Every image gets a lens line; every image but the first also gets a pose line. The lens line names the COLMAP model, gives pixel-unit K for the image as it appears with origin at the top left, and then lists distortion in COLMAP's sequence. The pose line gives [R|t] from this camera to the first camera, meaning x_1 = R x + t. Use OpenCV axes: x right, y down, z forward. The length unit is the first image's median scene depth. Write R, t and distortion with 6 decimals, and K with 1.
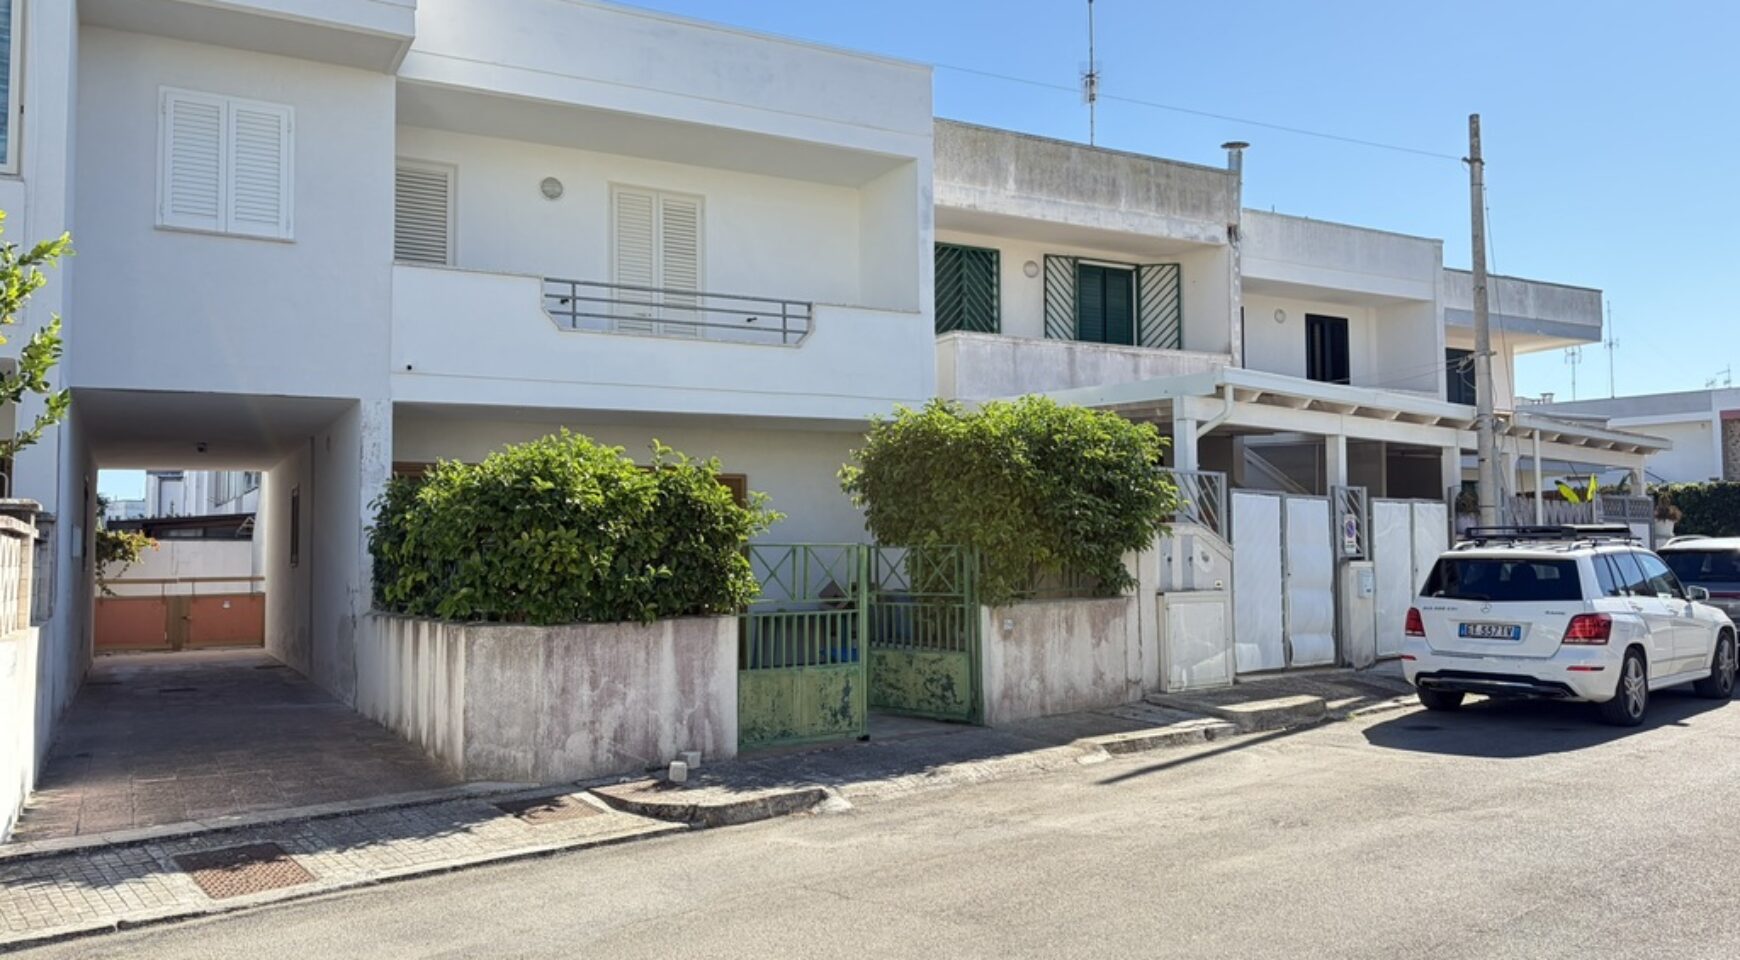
lens RADIAL K [[1303.7, 0, 870.9], [0, 1303.7, 487.6], [0, 0, 1]] dist [0.054548, -0.063809]
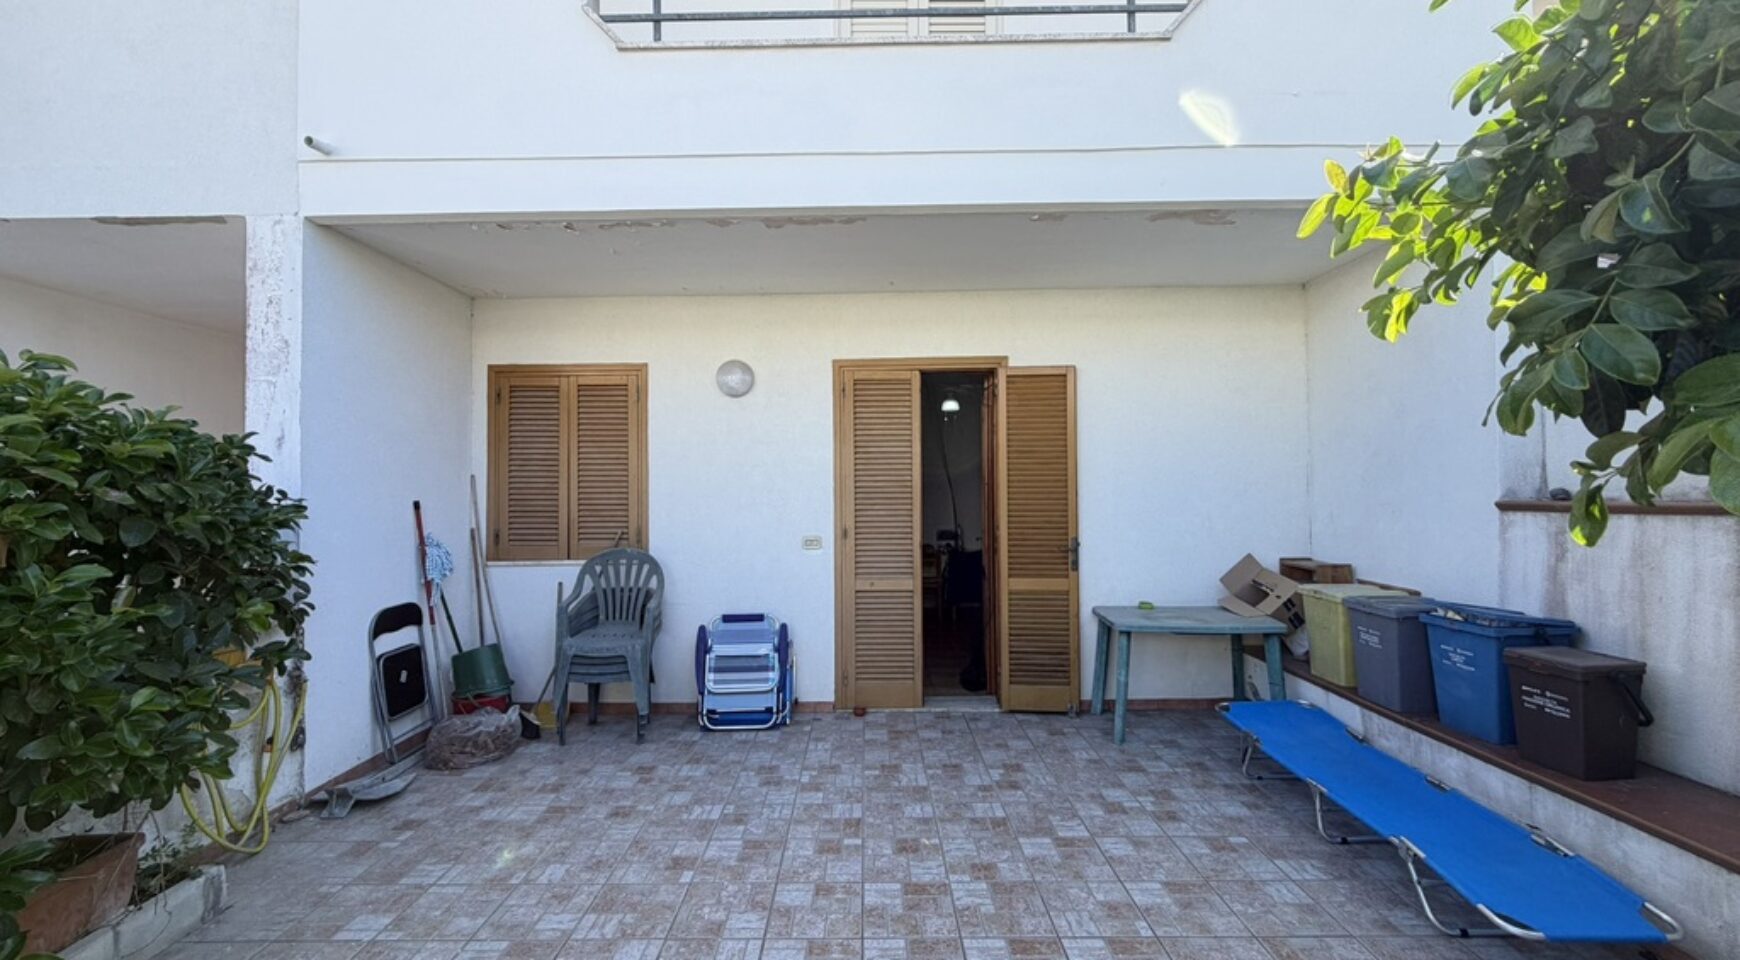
lens RADIAL K [[691.4, 0, 865.2], [0, 691.4, 479.5], [0, 0, 1]] dist [-0.002460, 0.000925]
pose [[0.869928, -0.001827, -0.493175, -0.036240], [0.022867, 0.999067, 0.036635, 0.034964], [0.492648, -0.043147, 0.869158, 0.902269]]
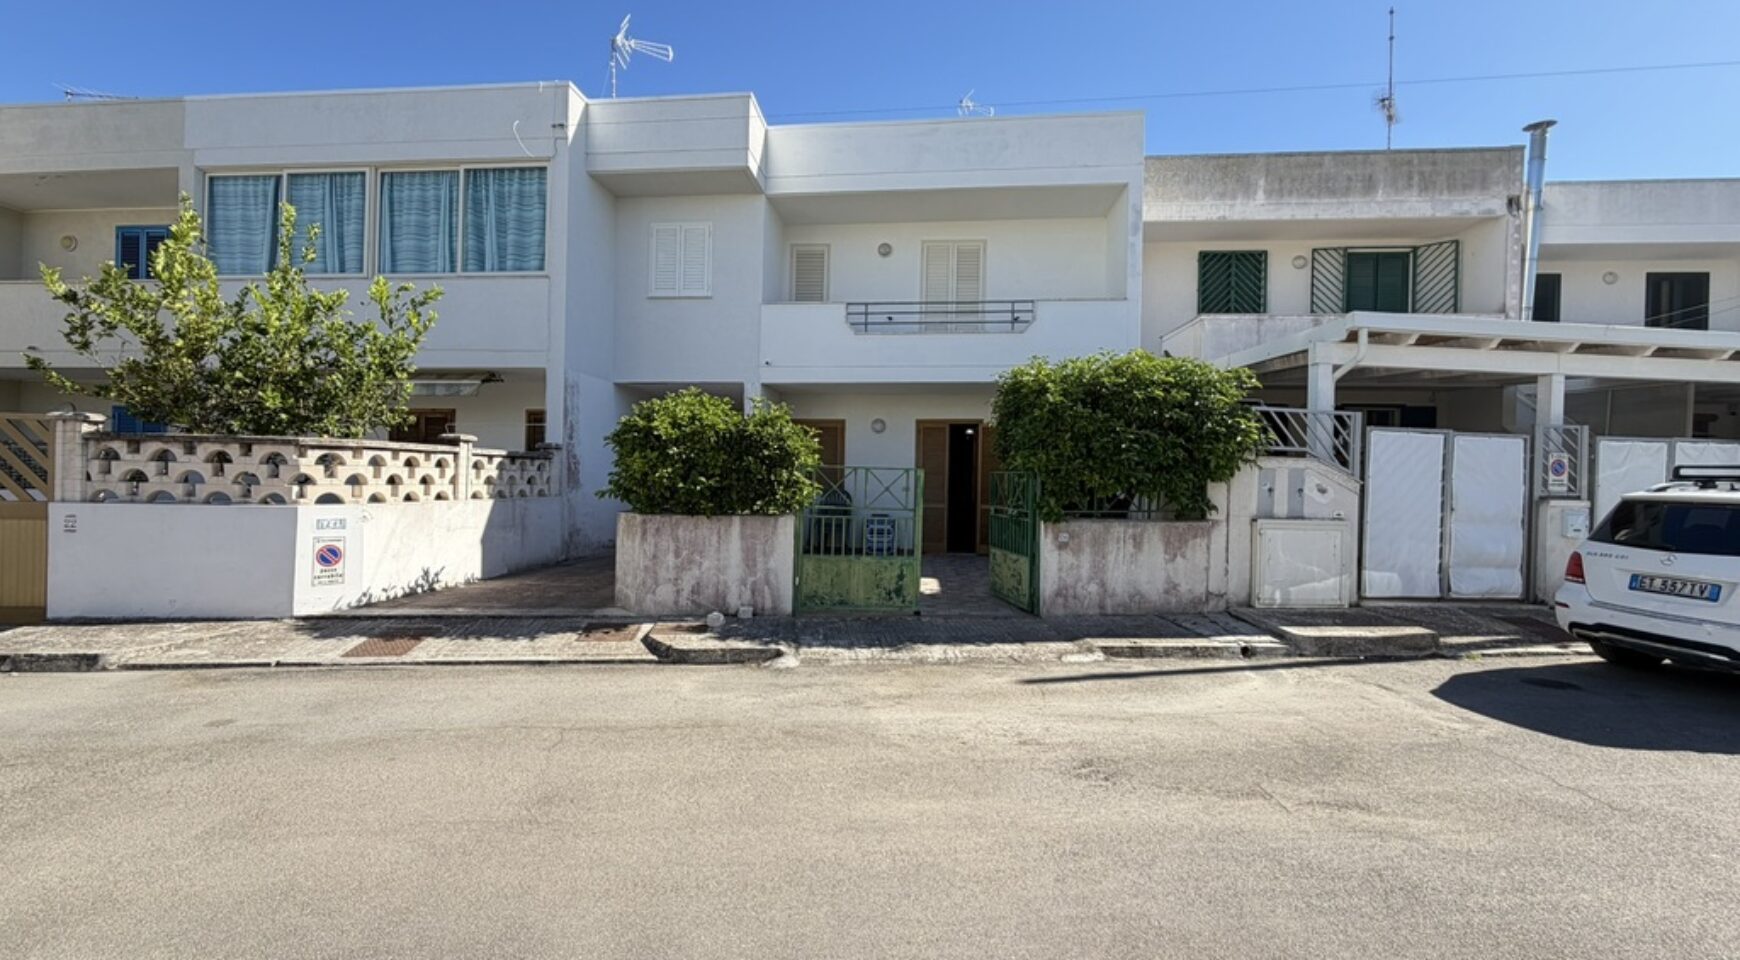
lens RADIAL K [[691.4, 0, 864.4], [0, 691.4, 479.8], [0, 0, 1]] dist [-0.002460, 0.000925]
pose [[0.816630, 0.029742, -0.576395, 0.297677], [0.001659, 0.998546, 0.053875, 0.014622], [0.577160, -0.044952, 0.815393, 0.333738]]
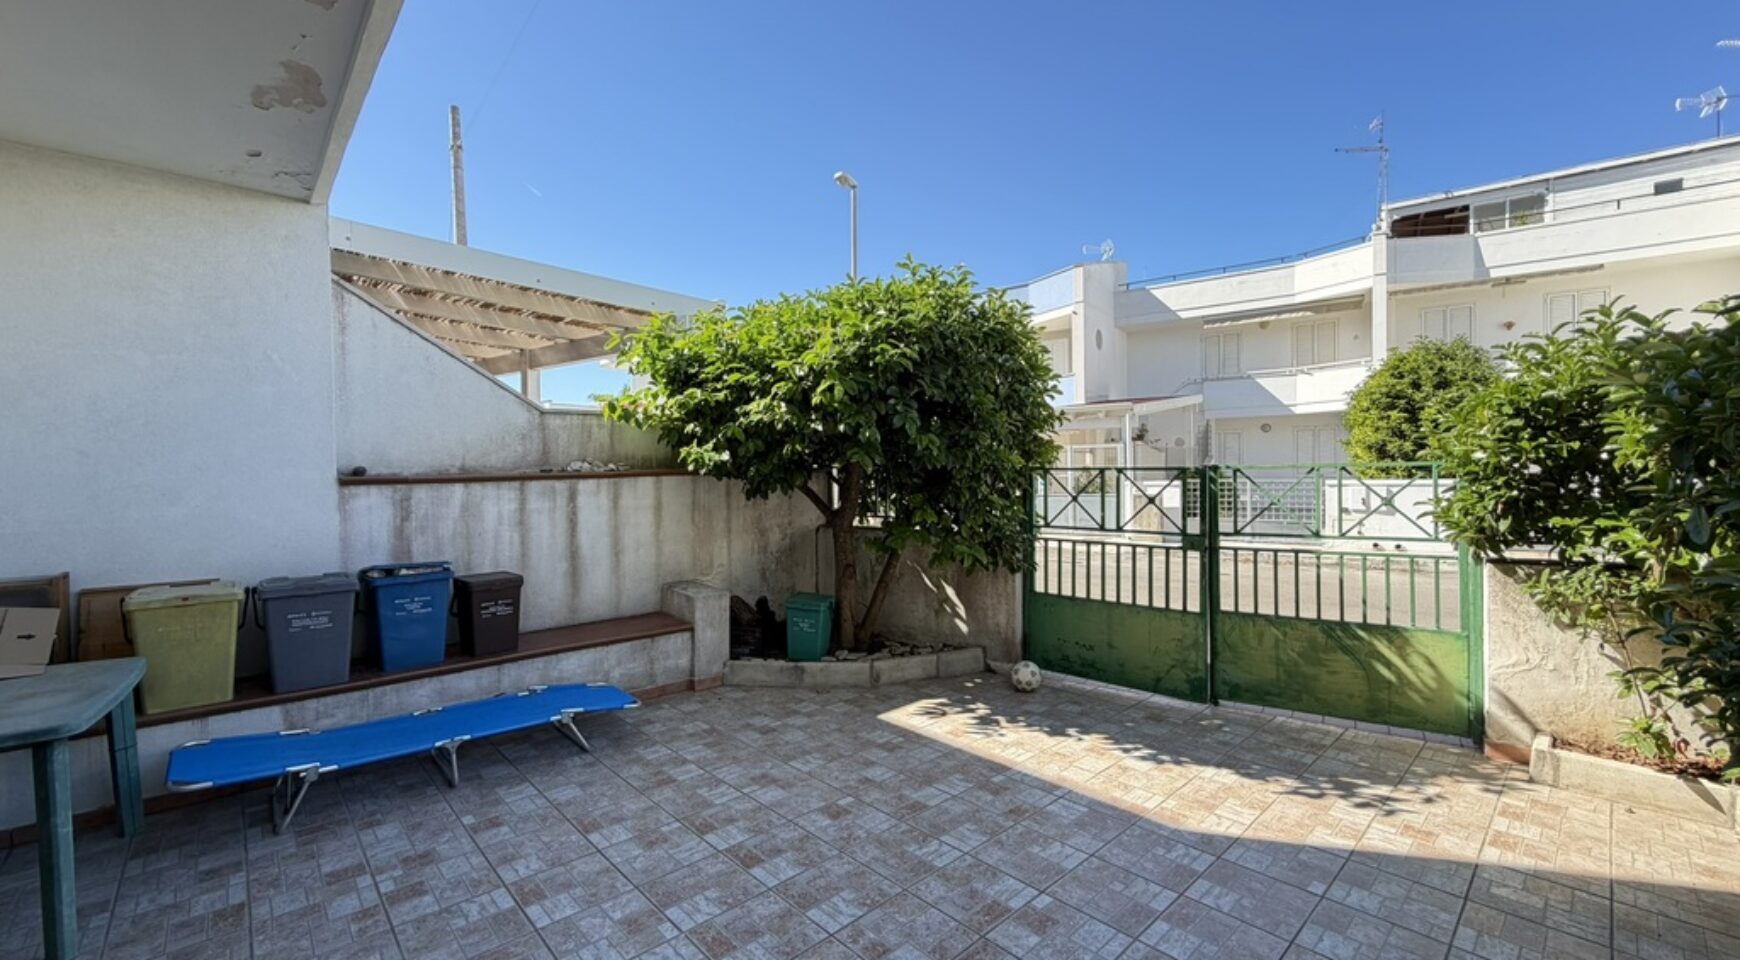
lens RADIAL K [[691.4, 0, 866.8], [0, 691.4, 480.1], [0, 0, 1]] dist [-0.002460, 0.000925]
pose [[-0.230034, -0.004273, 0.973173, -0.315008], [-0.037954, 0.999269, -0.004584, 0.053153], [-0.972442, -0.037990, -0.230028, 1.105939]]
